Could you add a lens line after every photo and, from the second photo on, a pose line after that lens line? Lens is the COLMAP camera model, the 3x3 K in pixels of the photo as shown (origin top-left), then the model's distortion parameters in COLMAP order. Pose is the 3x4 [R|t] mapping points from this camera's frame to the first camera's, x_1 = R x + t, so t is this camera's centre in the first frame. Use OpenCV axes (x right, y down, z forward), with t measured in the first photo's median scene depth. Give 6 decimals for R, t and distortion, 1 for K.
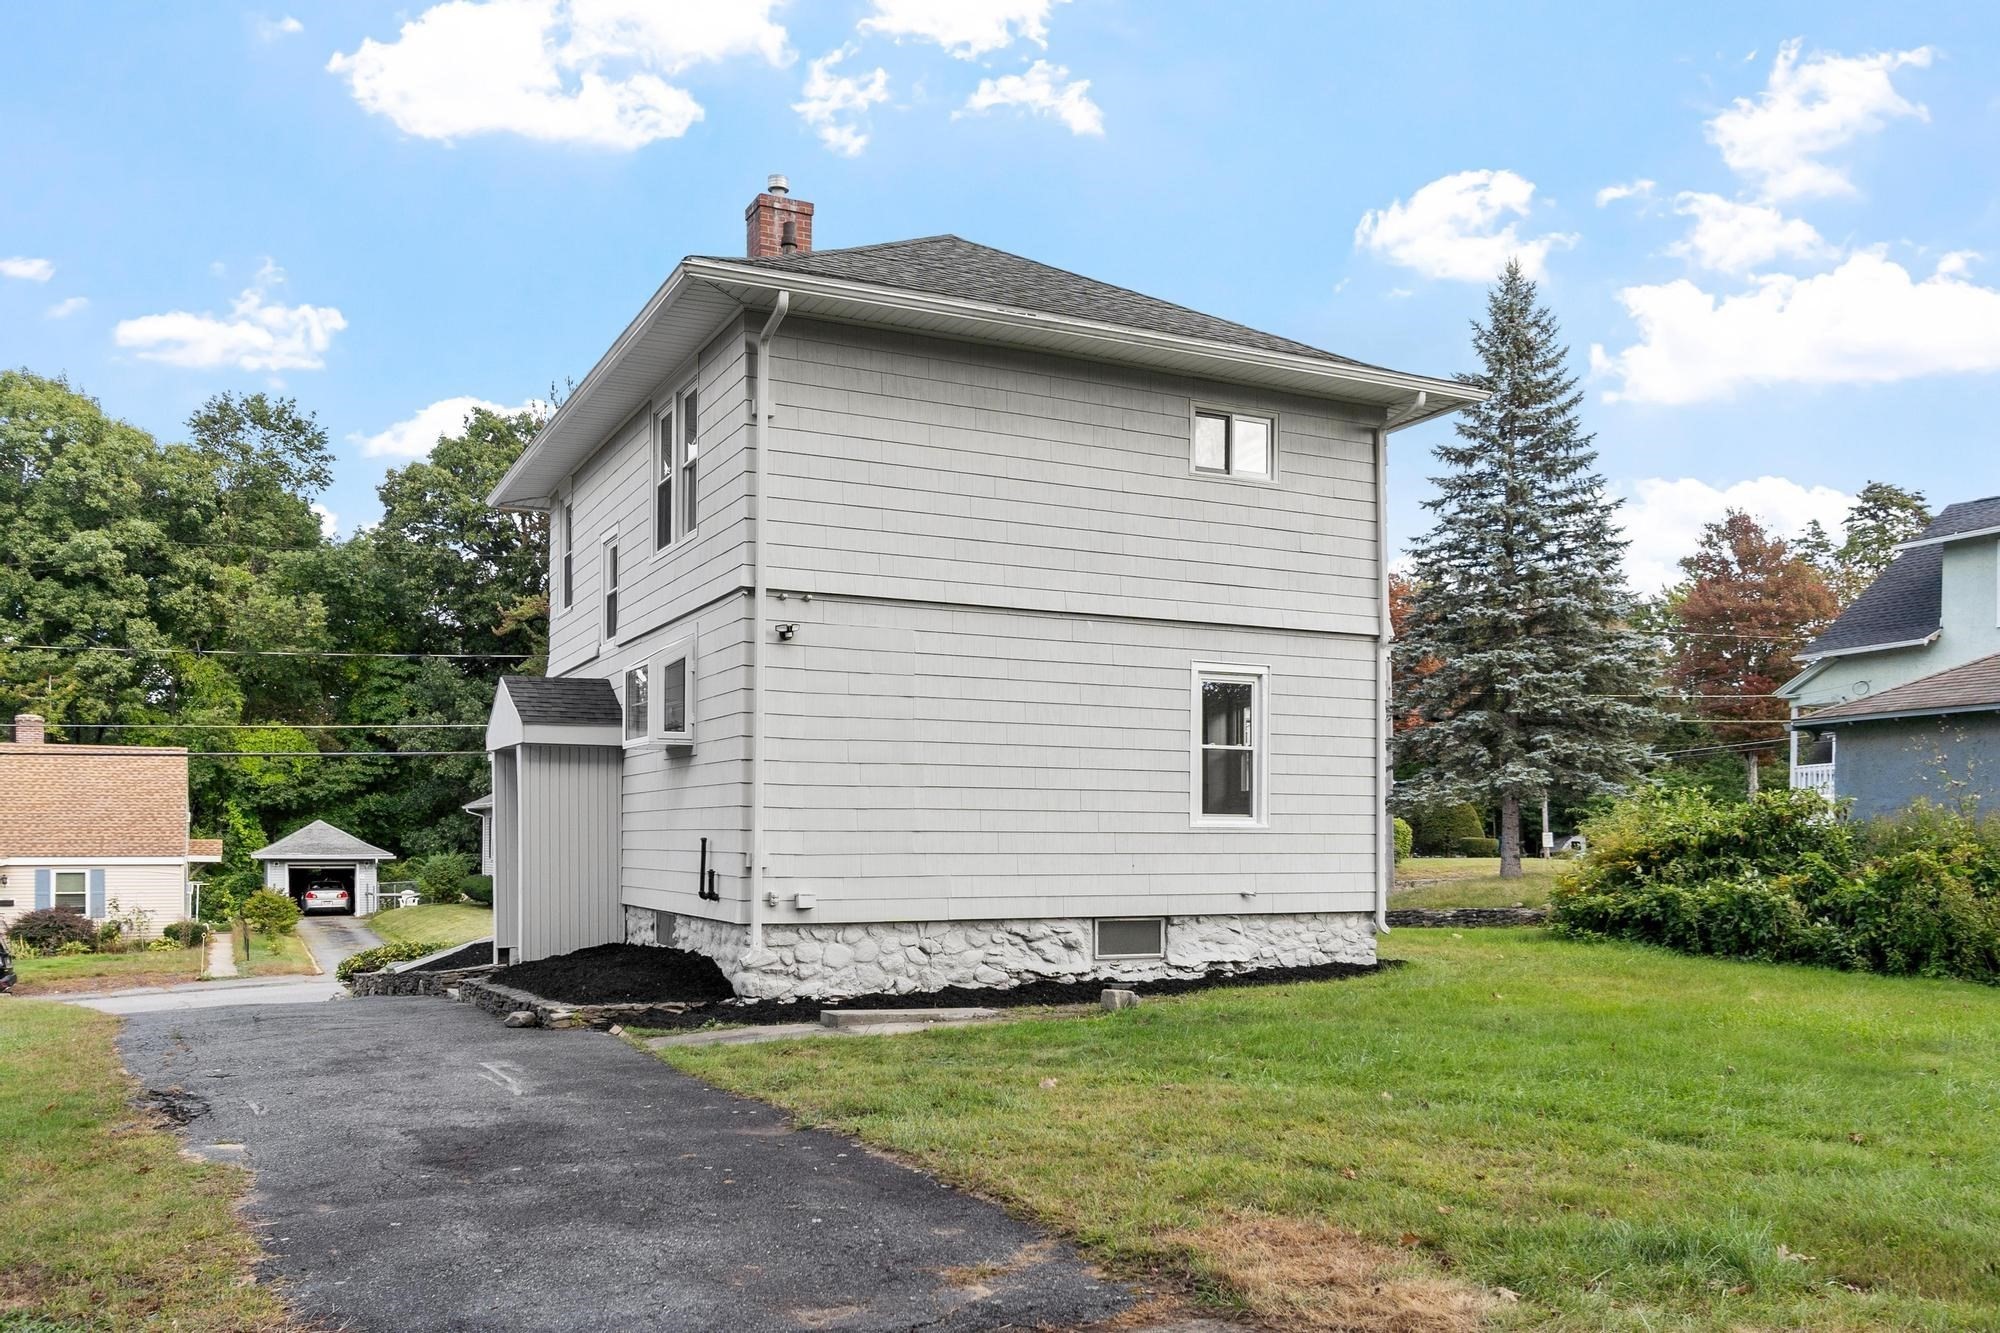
lens RADIAL K [[1538.7, 0, 1008.8], [0, 1538.7, 727.8], [0, 0, 1]] dist [-0.007630, -0.000062]
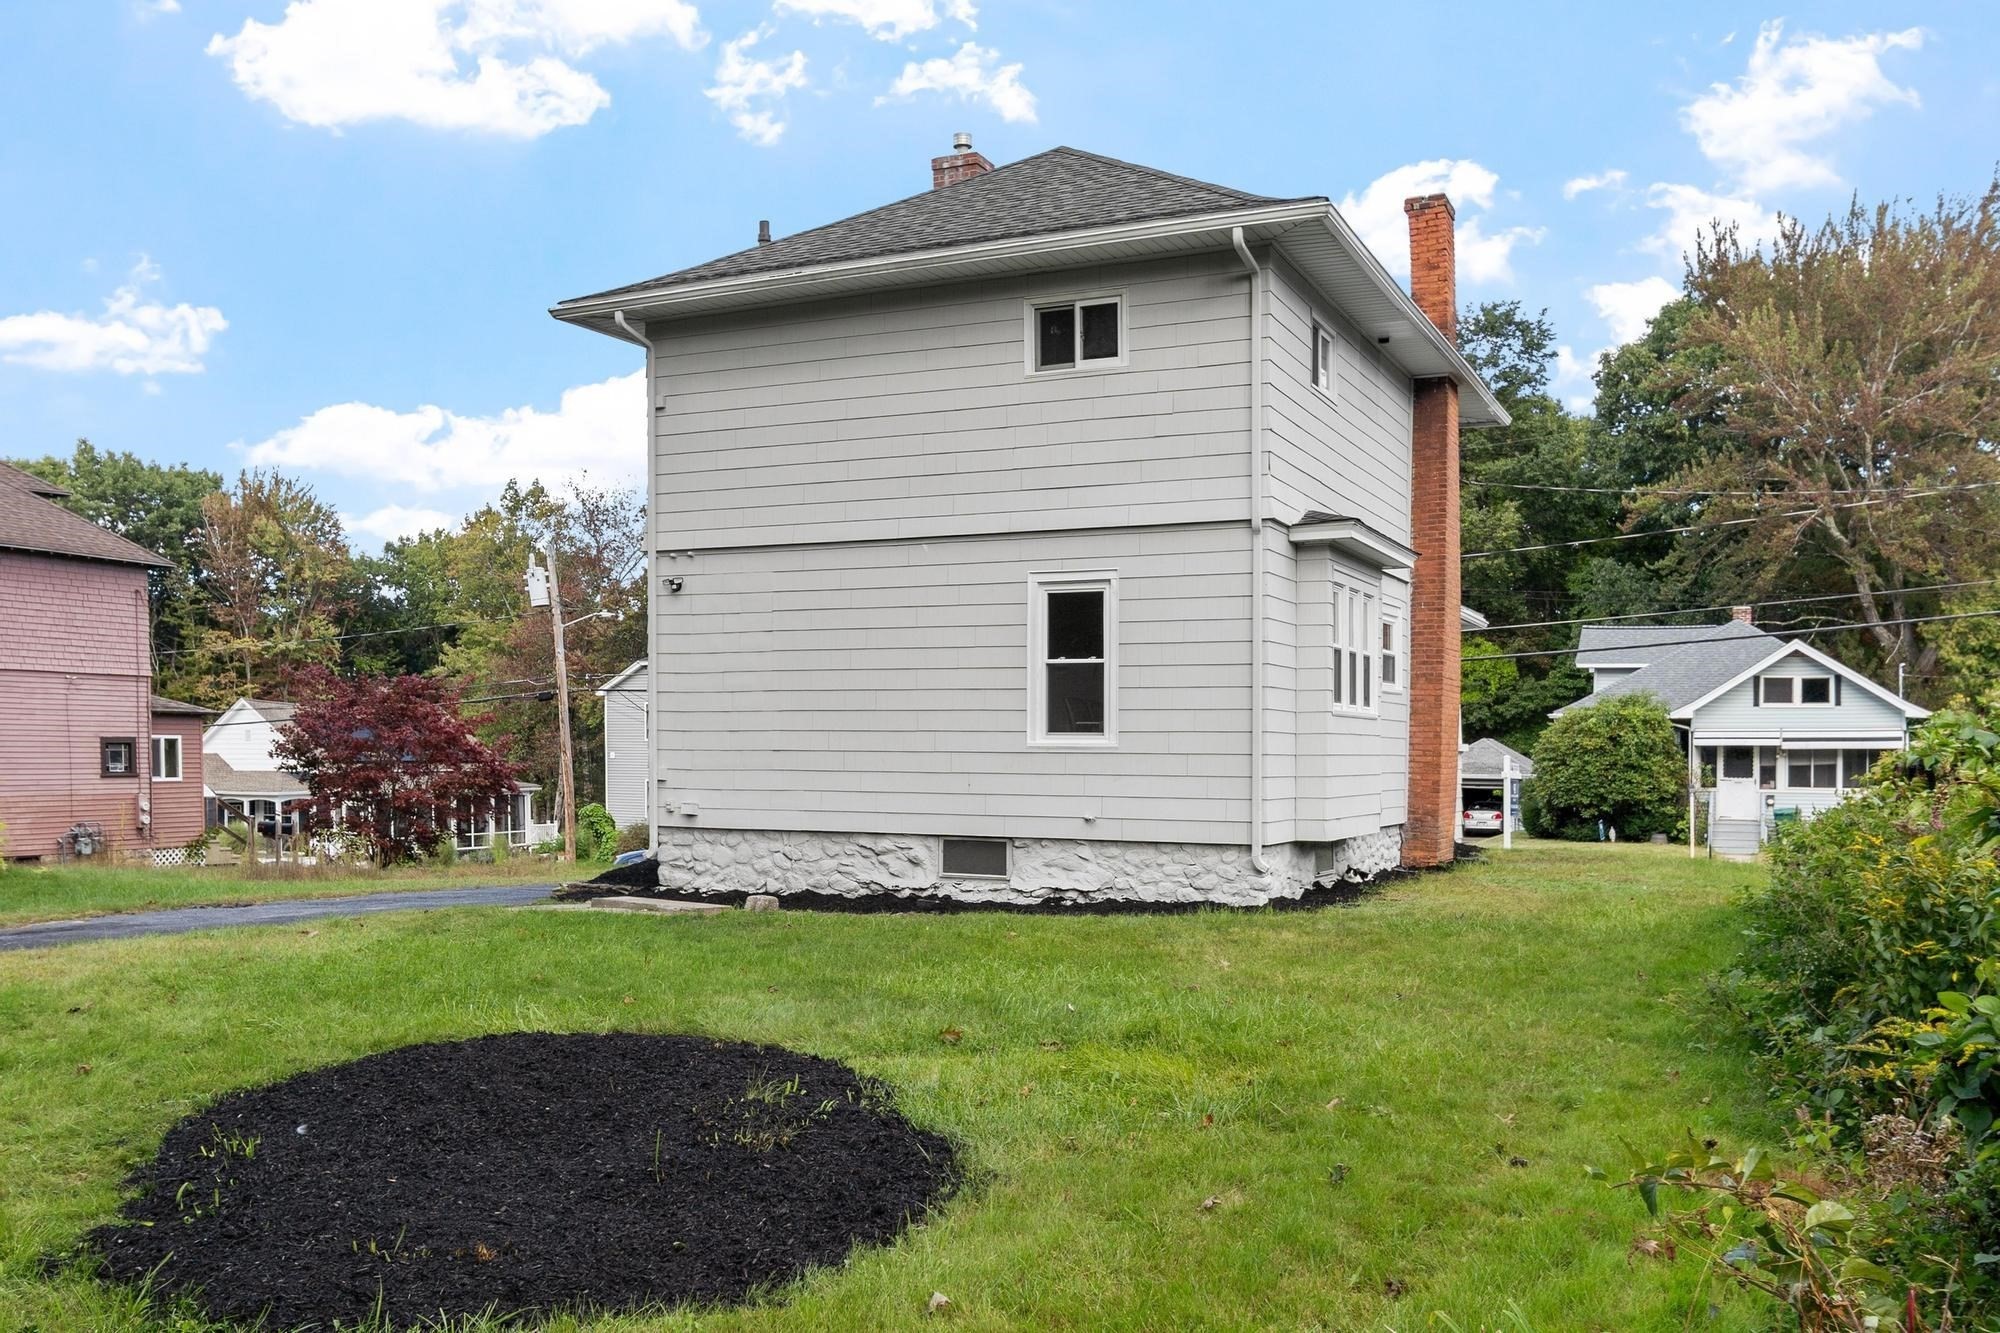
lens RADIAL K [[1753.9, 0, 999.3], [0, 1753.9, 668.7], [0, 0, 1]] dist [-0.011453, -0.001541]
pose [[0.613934, -0.036295, -0.788522, 0.986382], [0.052309, 0.998617, -0.005239, 0.021276], [0.787622, -0.038030, 0.614984, 0.320036]]
